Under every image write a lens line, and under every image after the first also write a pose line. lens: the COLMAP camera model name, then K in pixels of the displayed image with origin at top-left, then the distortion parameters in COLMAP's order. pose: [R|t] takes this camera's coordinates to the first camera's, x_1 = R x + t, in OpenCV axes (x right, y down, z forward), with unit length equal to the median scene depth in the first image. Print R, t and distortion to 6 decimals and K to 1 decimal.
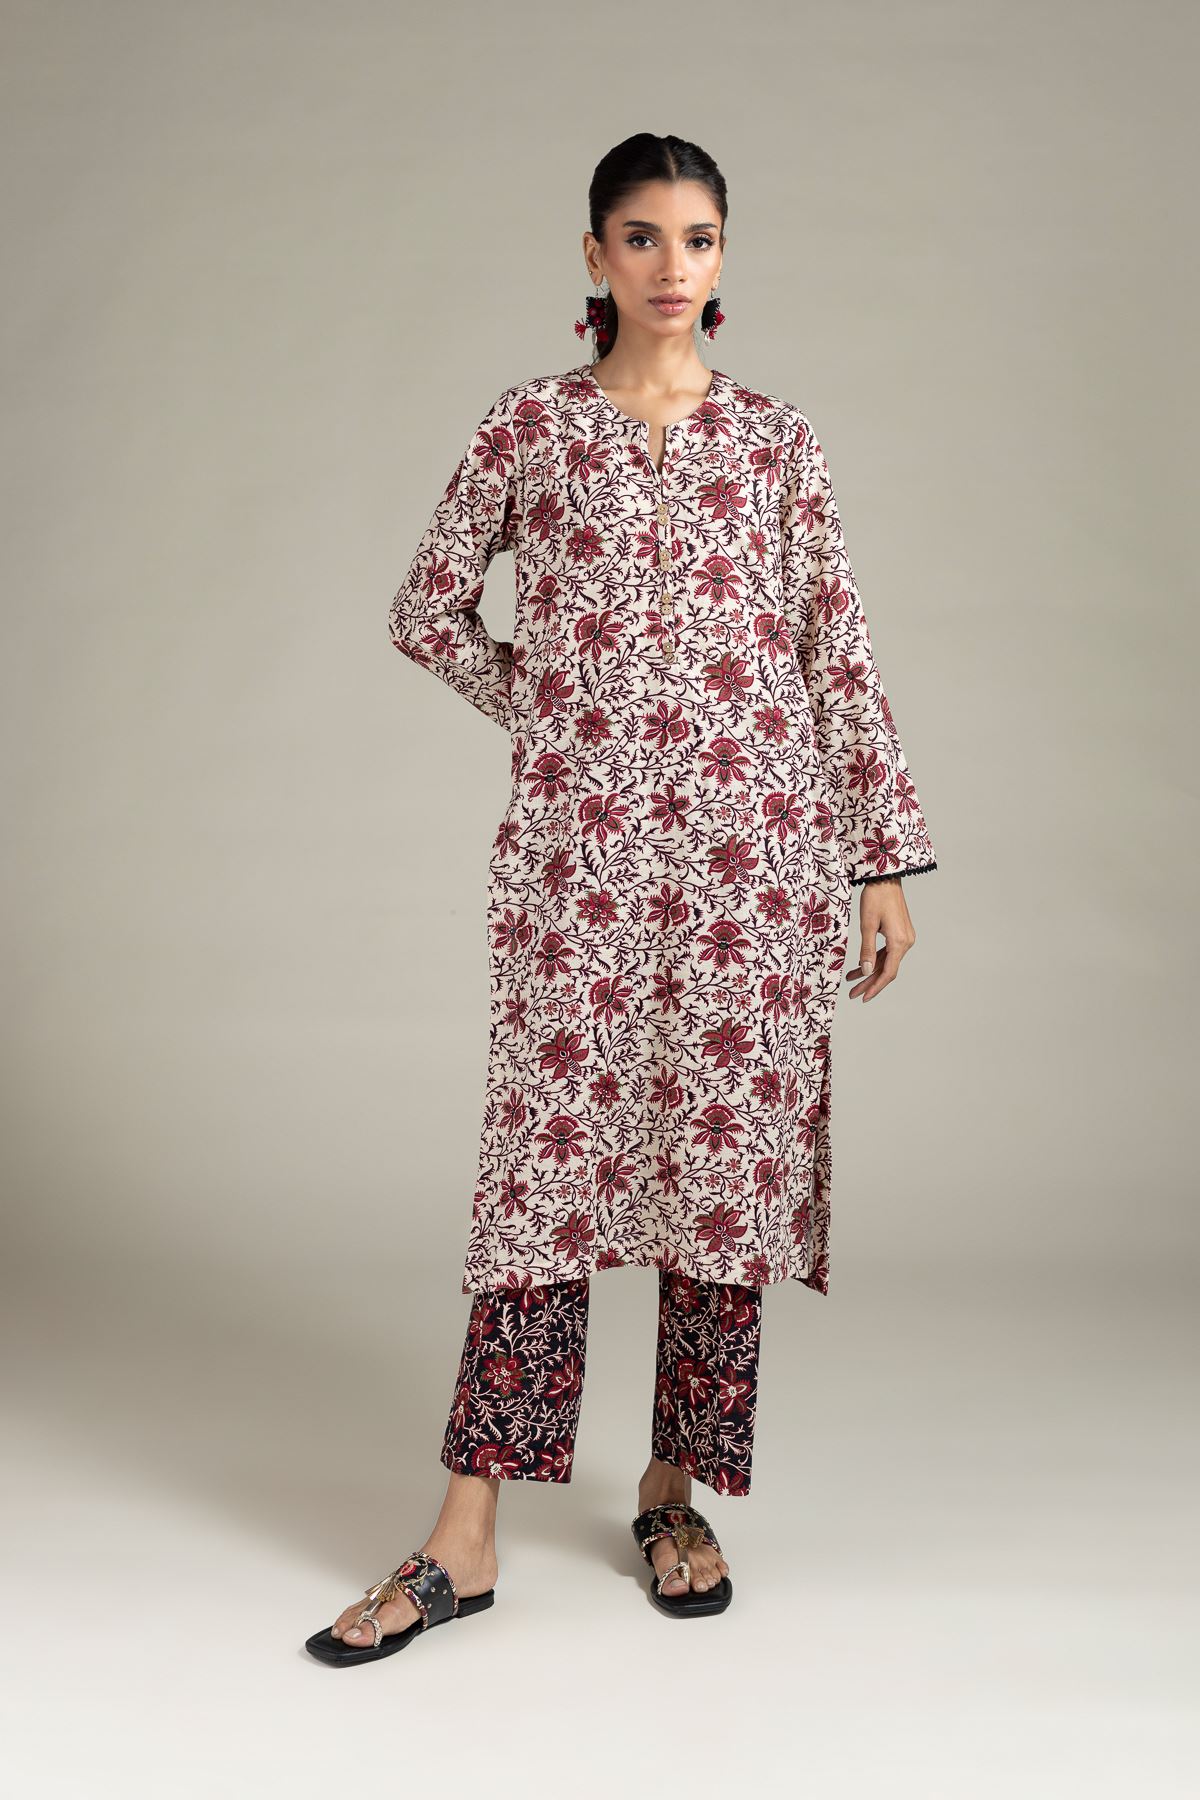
lens RADIAL K [[2596.5, 0, 600.0], [0, 2596.5, 900.0], [0, 0, 1]] dist [0.022059, 0.009651]
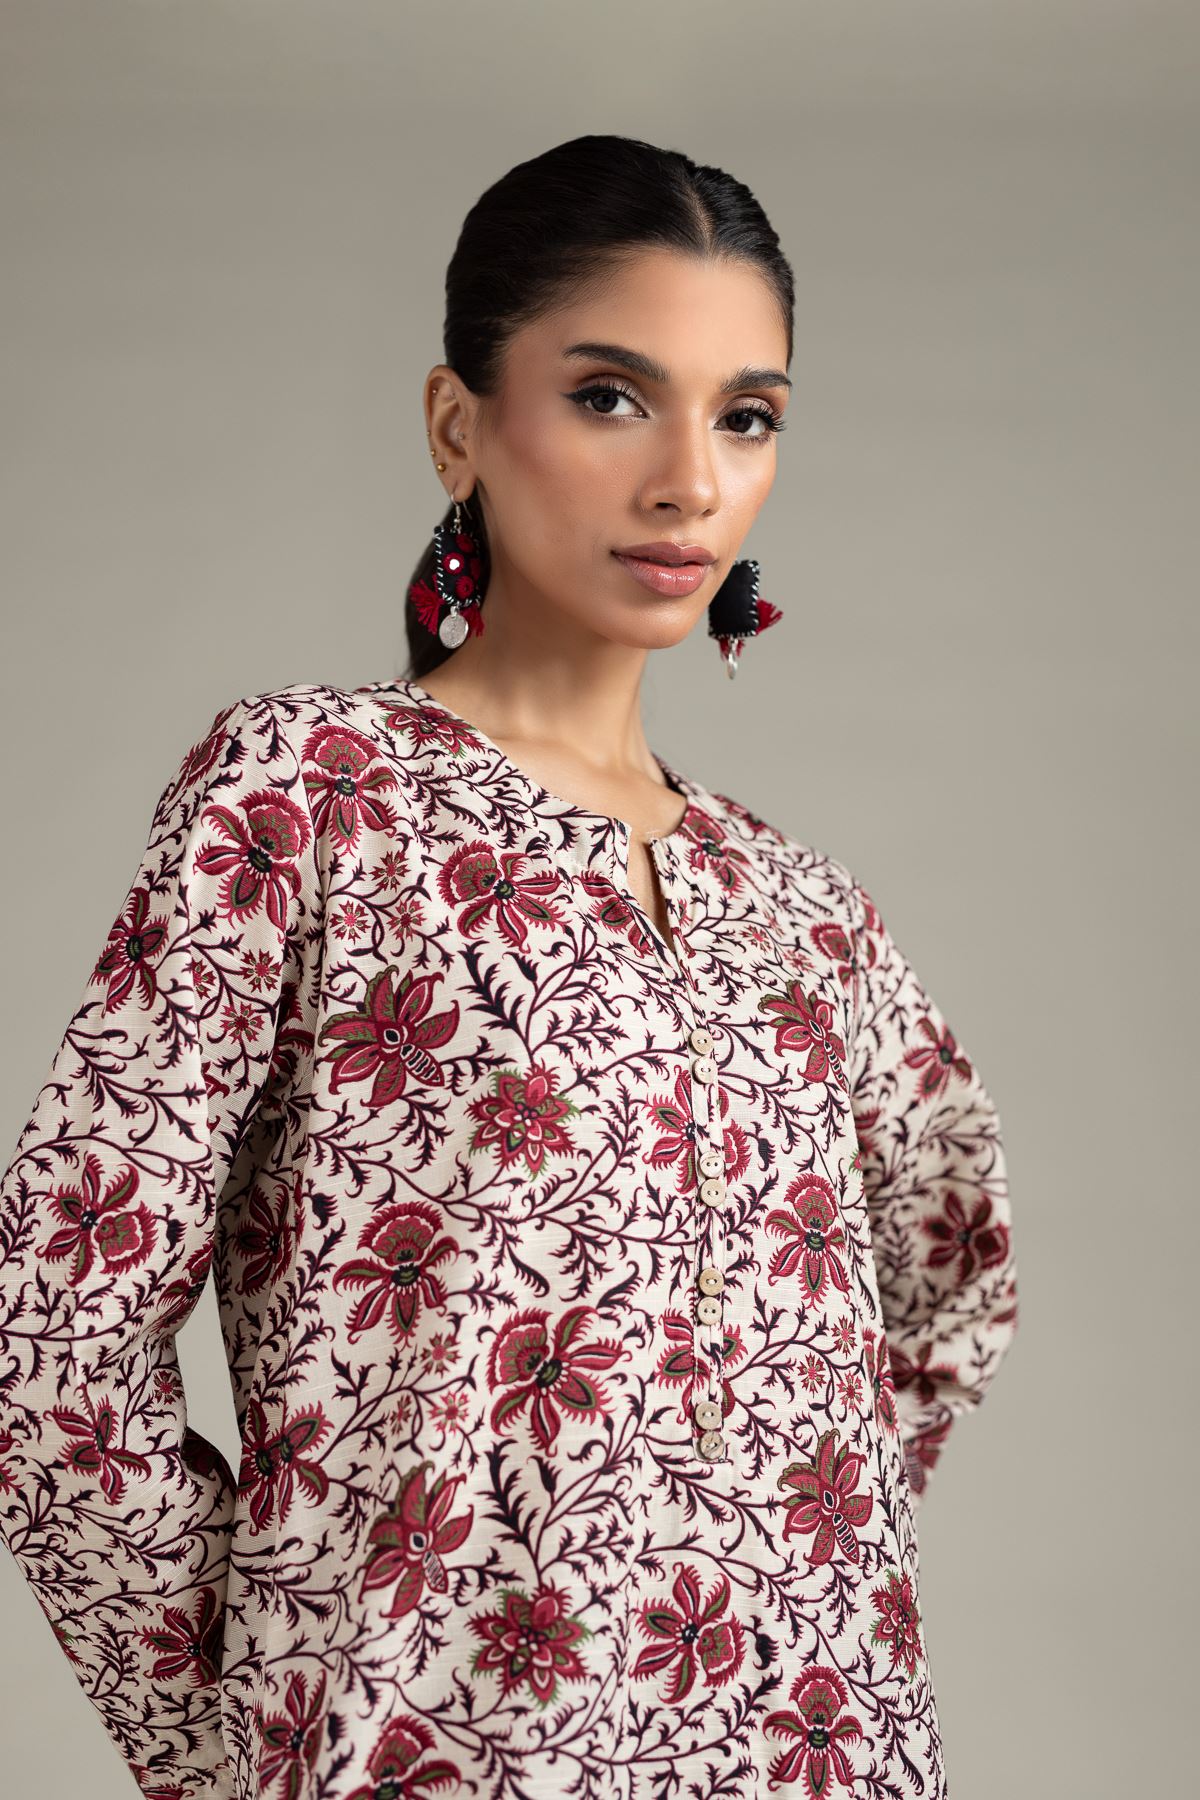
lens RADIAL K [[2596.5, 0, 600.0], [0, 2596.5, 900.0], [0, 0, 1]] dist [0.022059, 0.009651]
pose [[0.898771, 0.111751, 0.423938, -0.149997], [-0.002247, 0.968130, -0.250438, -0.075717], [-0.438414, 0.224134, 0.870378, 0.670954]]
